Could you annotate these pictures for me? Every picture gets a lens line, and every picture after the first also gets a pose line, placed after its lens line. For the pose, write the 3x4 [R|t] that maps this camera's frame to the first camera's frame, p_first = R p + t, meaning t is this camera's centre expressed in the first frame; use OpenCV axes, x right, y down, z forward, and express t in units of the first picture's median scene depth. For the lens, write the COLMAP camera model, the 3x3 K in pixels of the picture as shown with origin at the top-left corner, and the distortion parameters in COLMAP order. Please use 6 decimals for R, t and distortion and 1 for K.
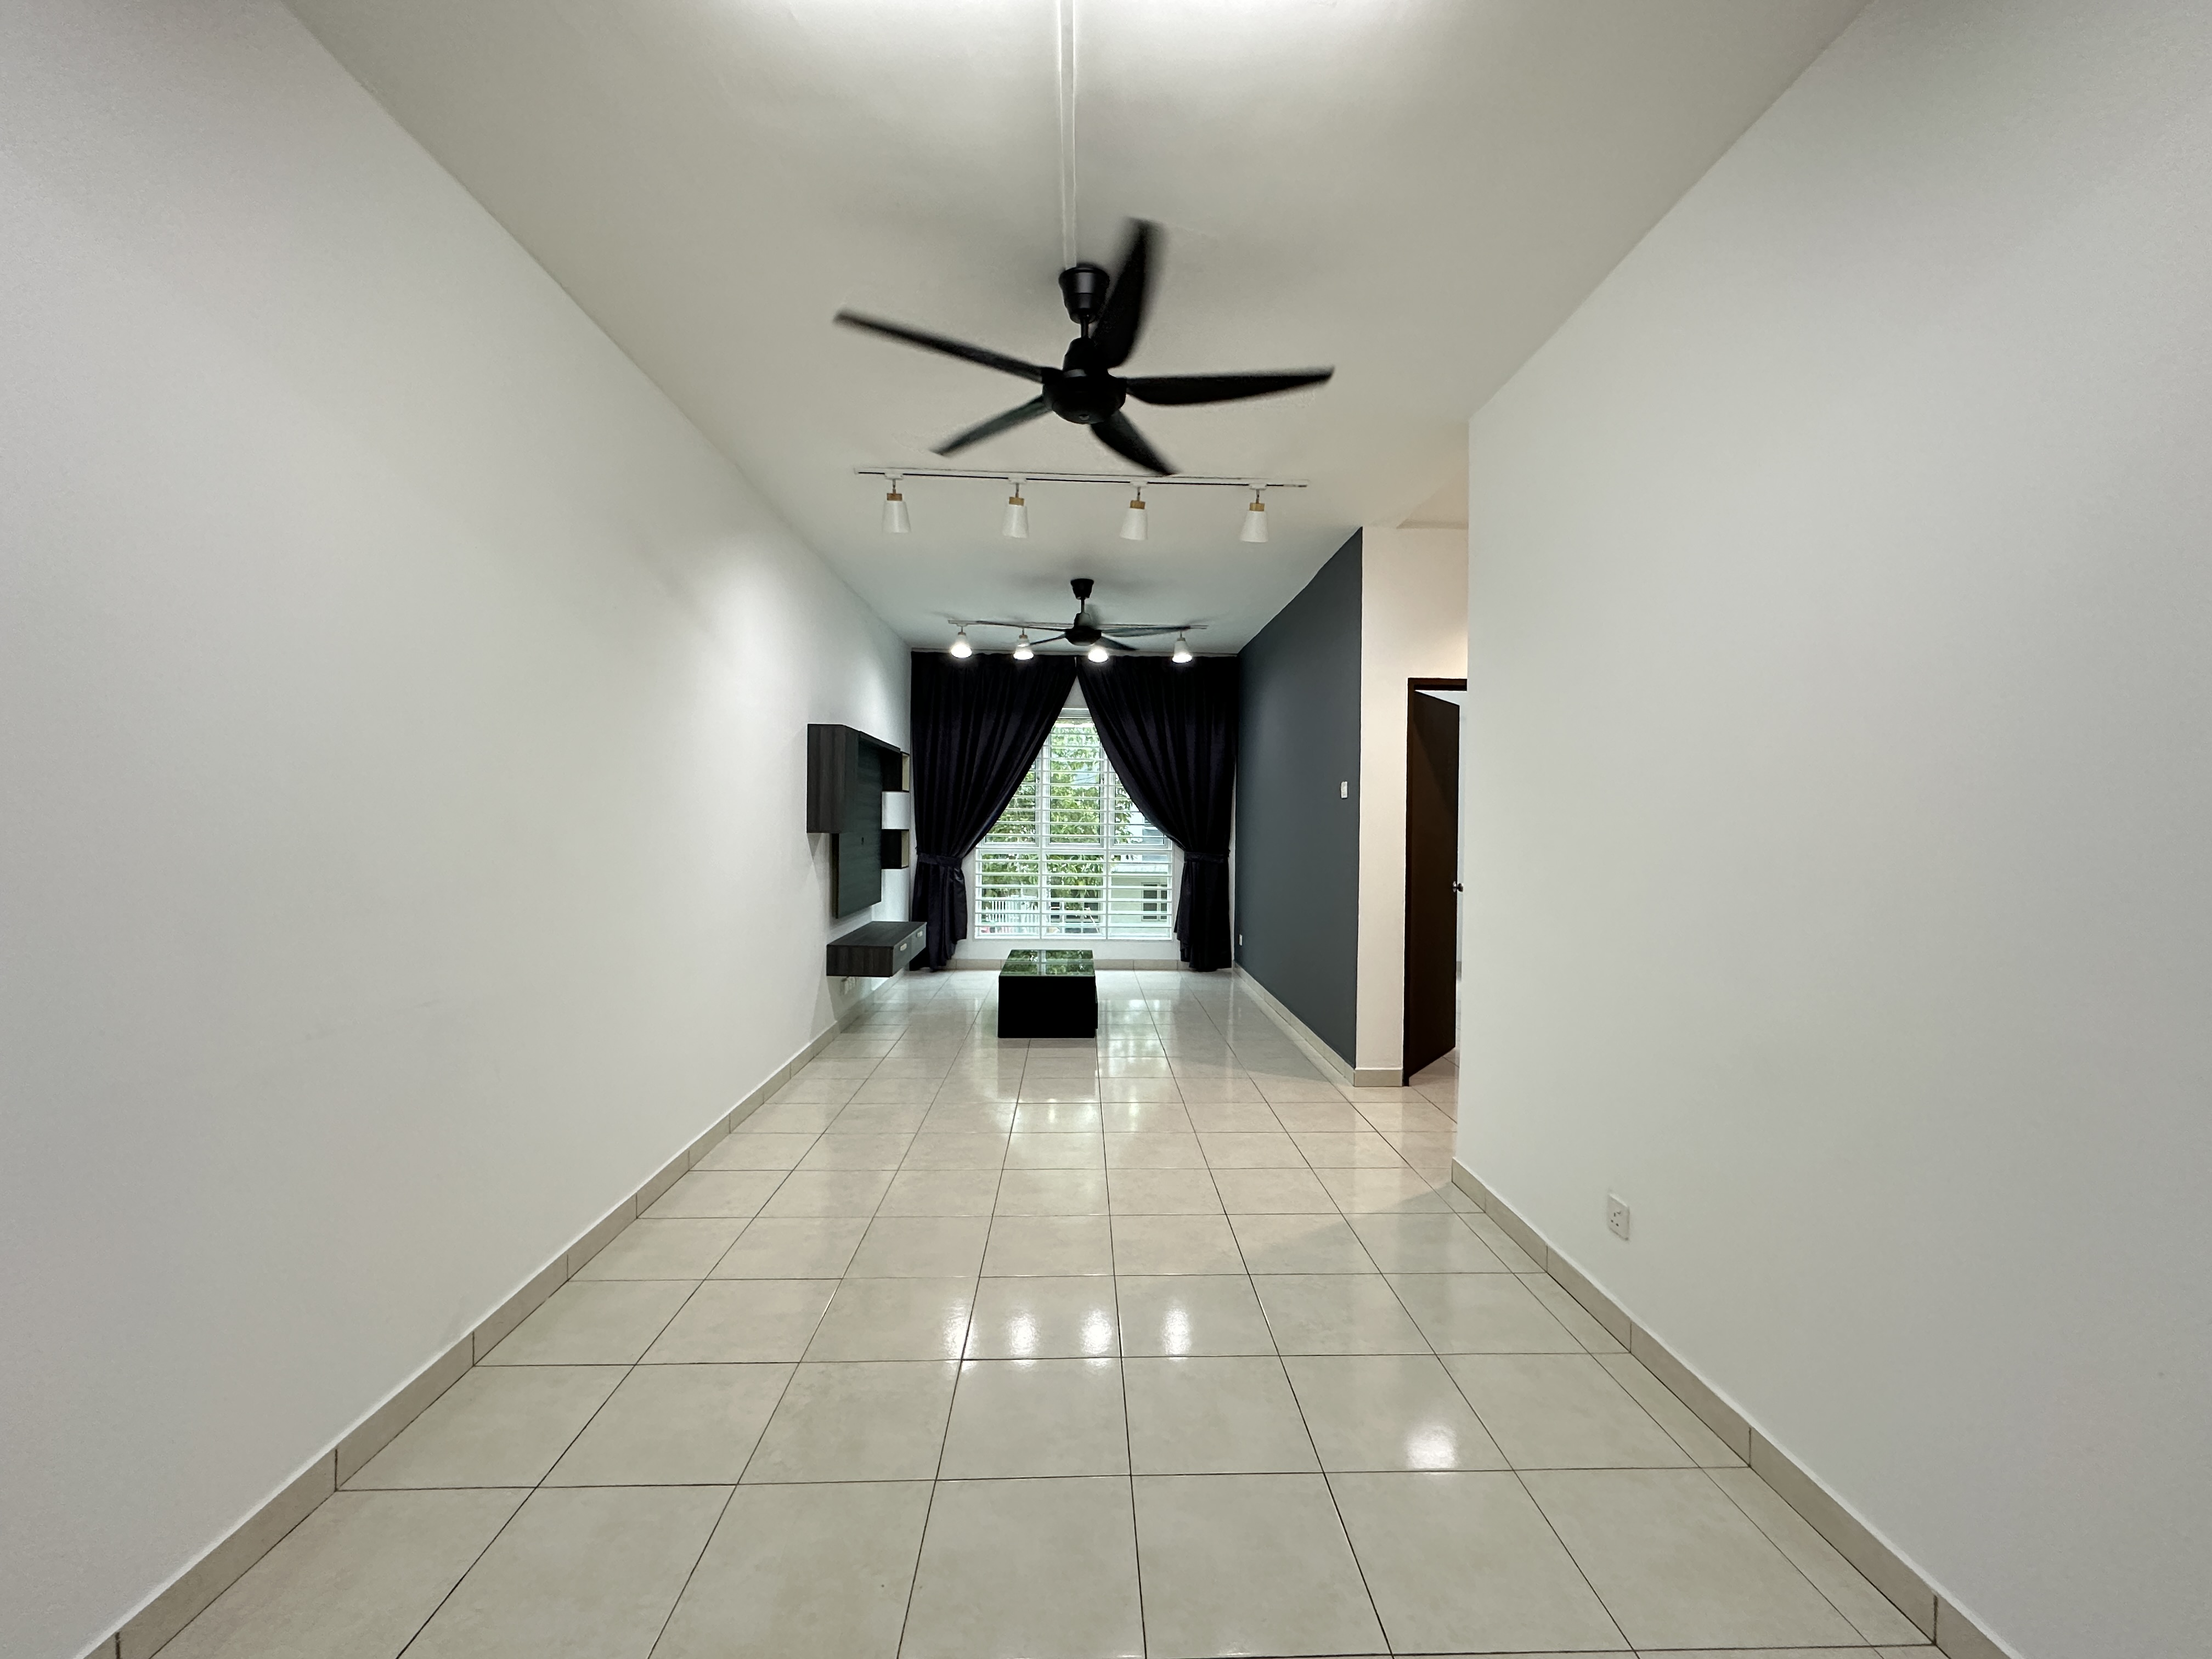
lens RADIAL K [[878.6, 0, 1106.0], [0, 878.6, 824.5], [0, 0, 1]] dist [0.003518, -0.000967]
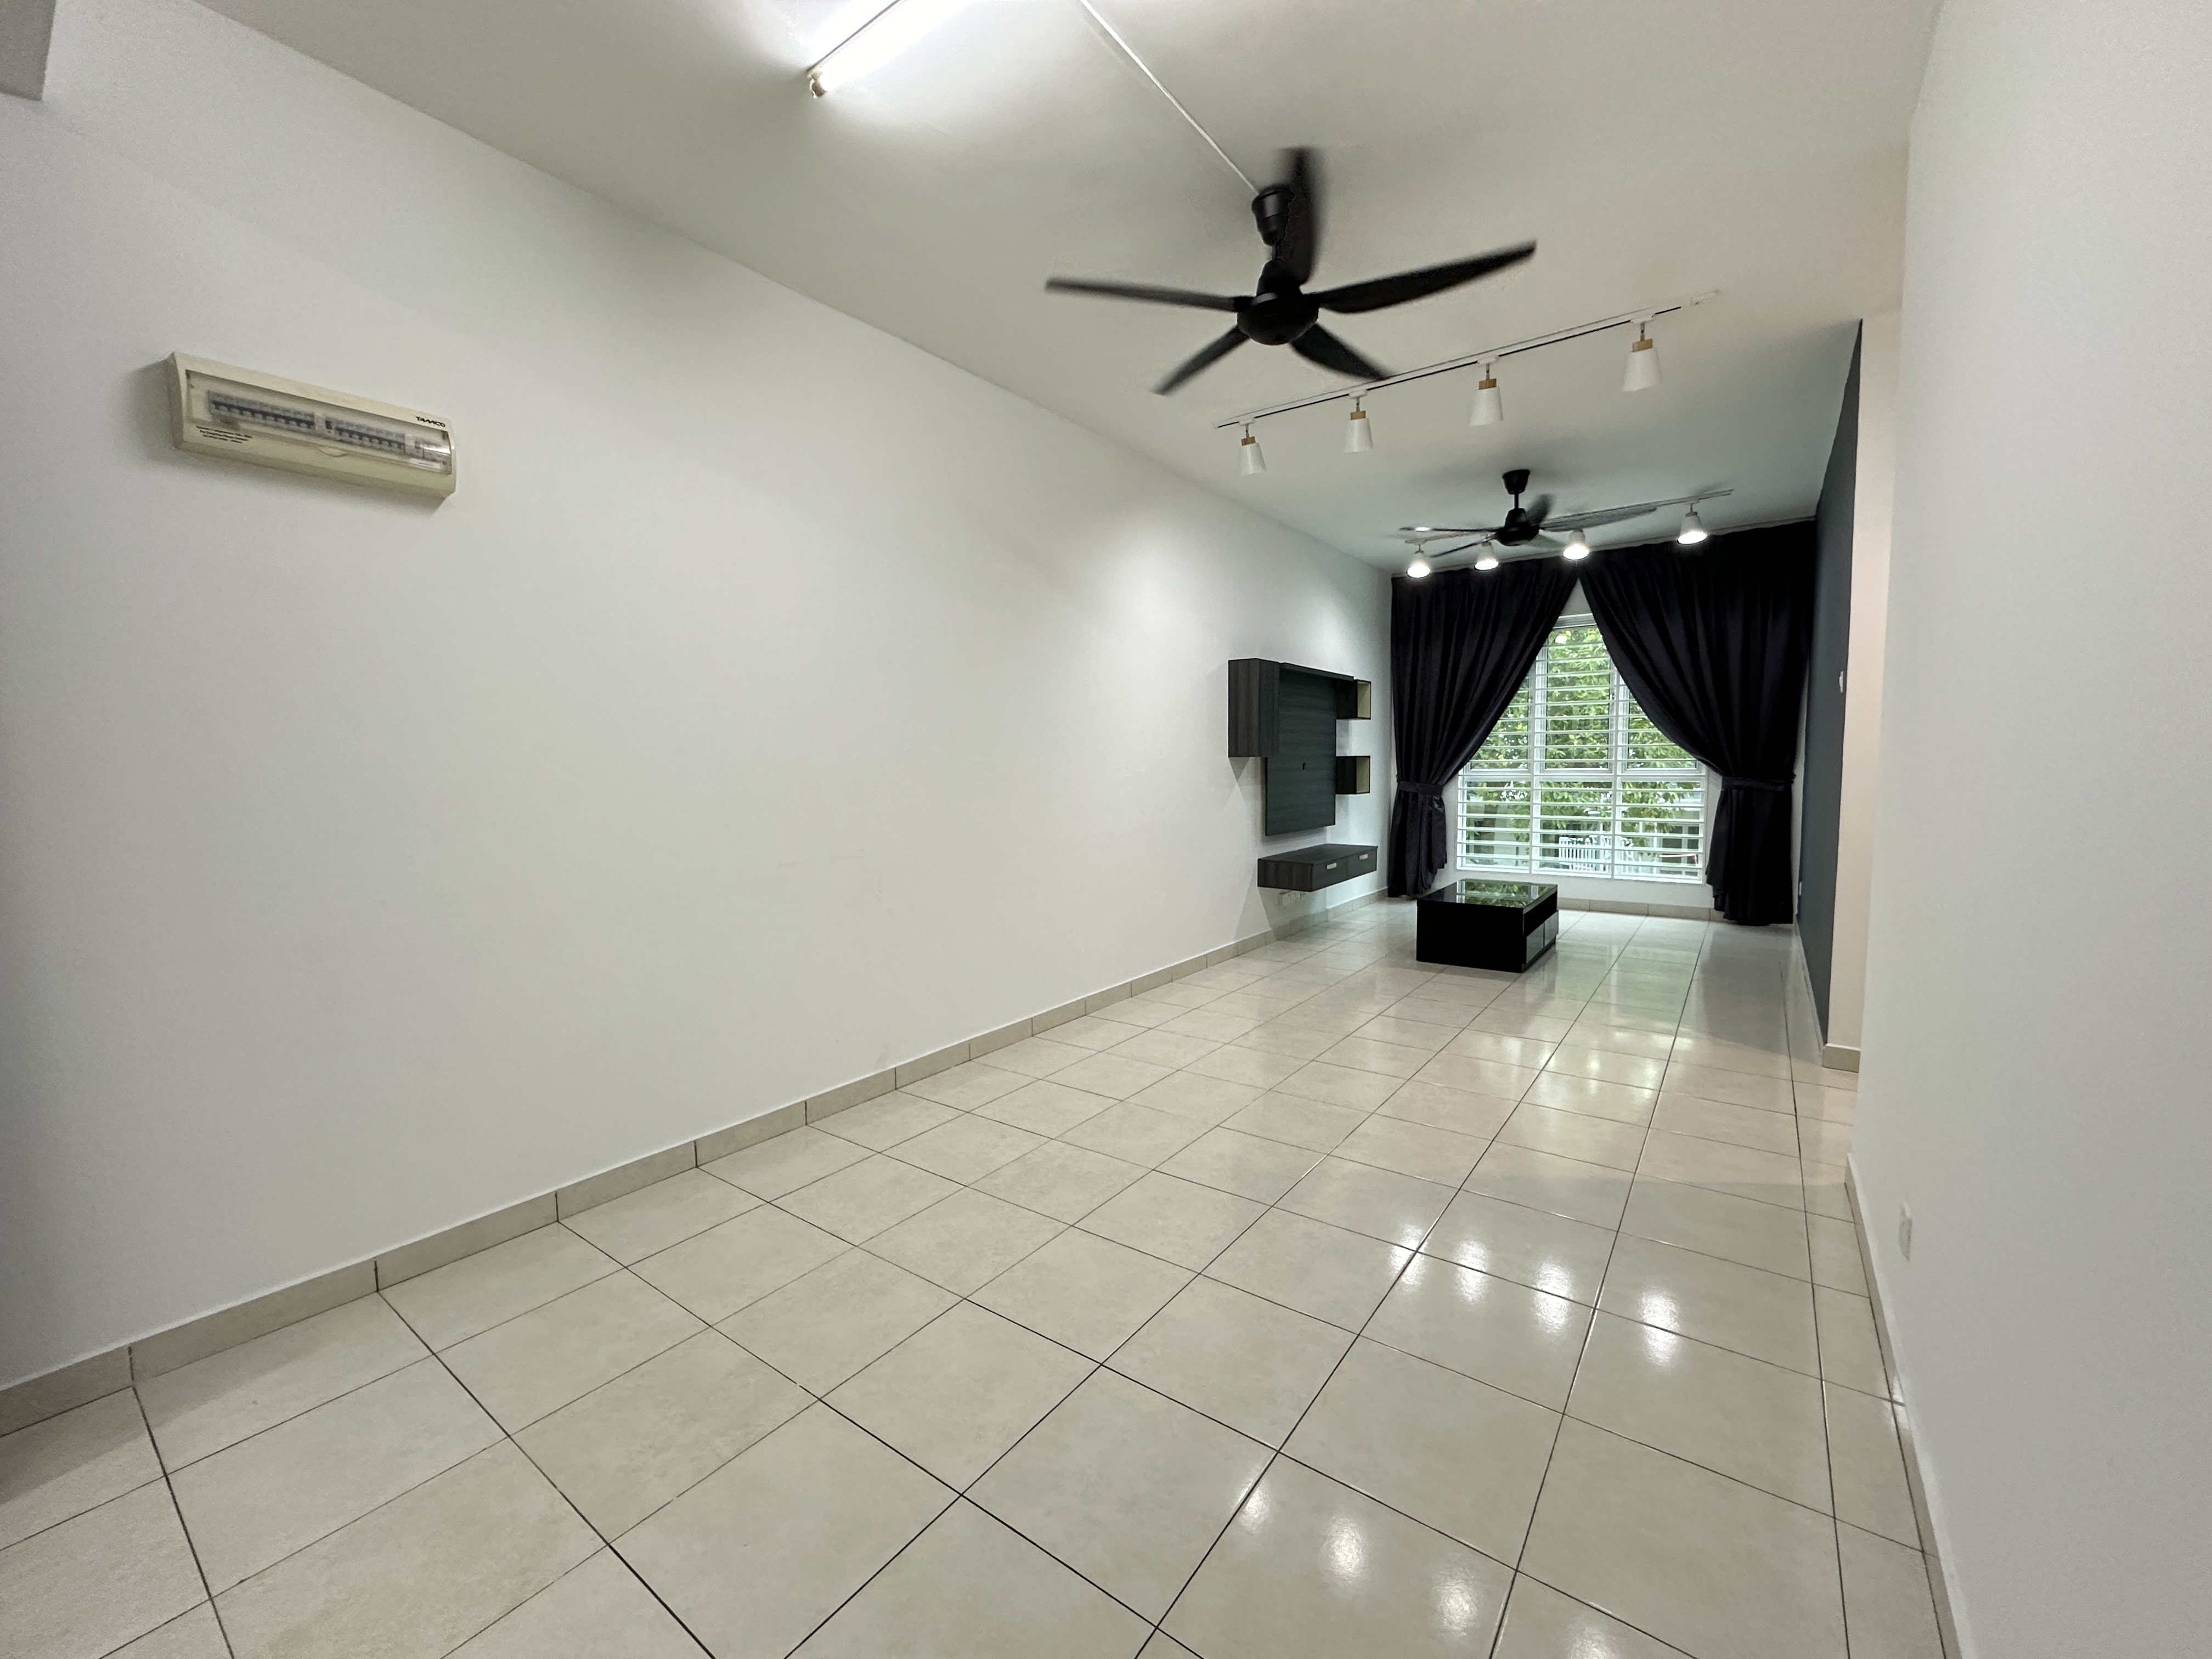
lens RADIAL K [[878.6, 0, 1116.2], [0, 878.6, 833.2], [0, 0, 1]] dist [0.003518, -0.000967]
pose [[0.789608, 0.030932, -0.612832, 0.177305], [0.018096, 0.997120, 0.073645, 0.014797], [0.613345, -0.069240, 0.786774, 0.009434]]
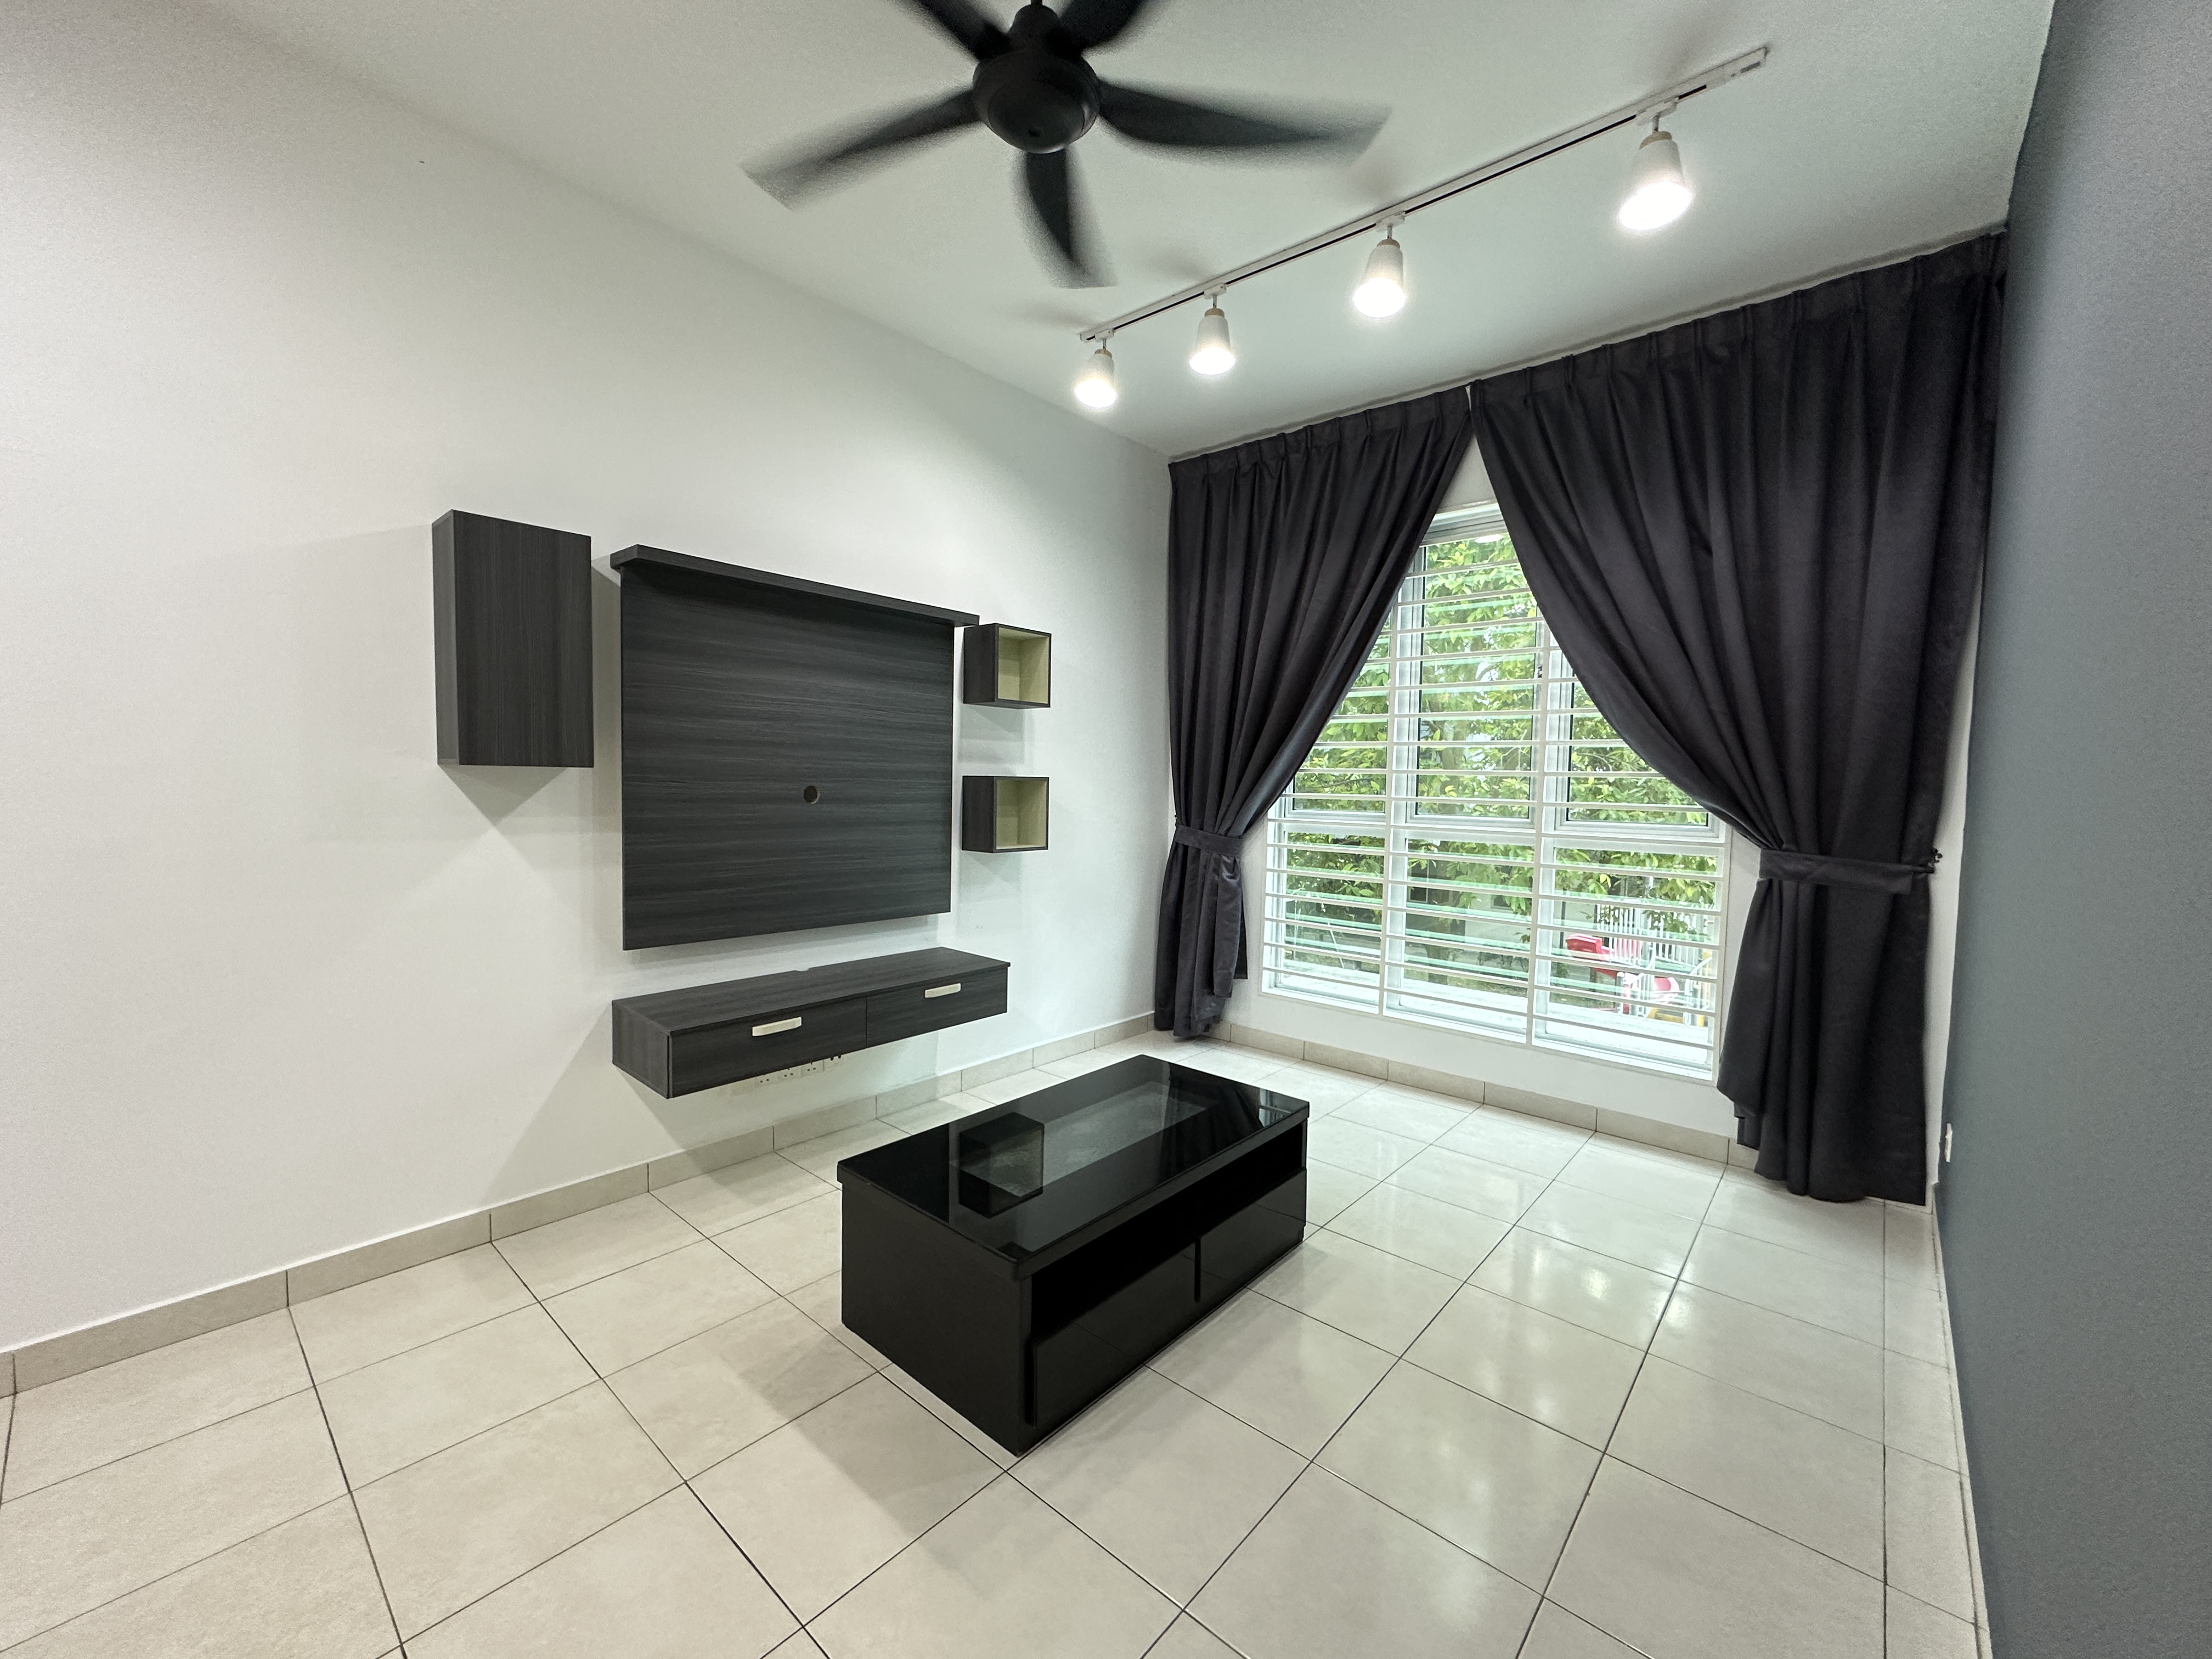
lens RADIAL K [[878.6, 0, 1103.1], [0, 878.6, 832.5], [0, 0, 1]] dist [0.003518, -0.000967]
pose [[0.729010, 0.051101, -0.682593, 0.167046], [-0.019918, 0.998371, 0.053468, 0.009707], [0.684213, -0.025382, 0.728840, 0.658715]]
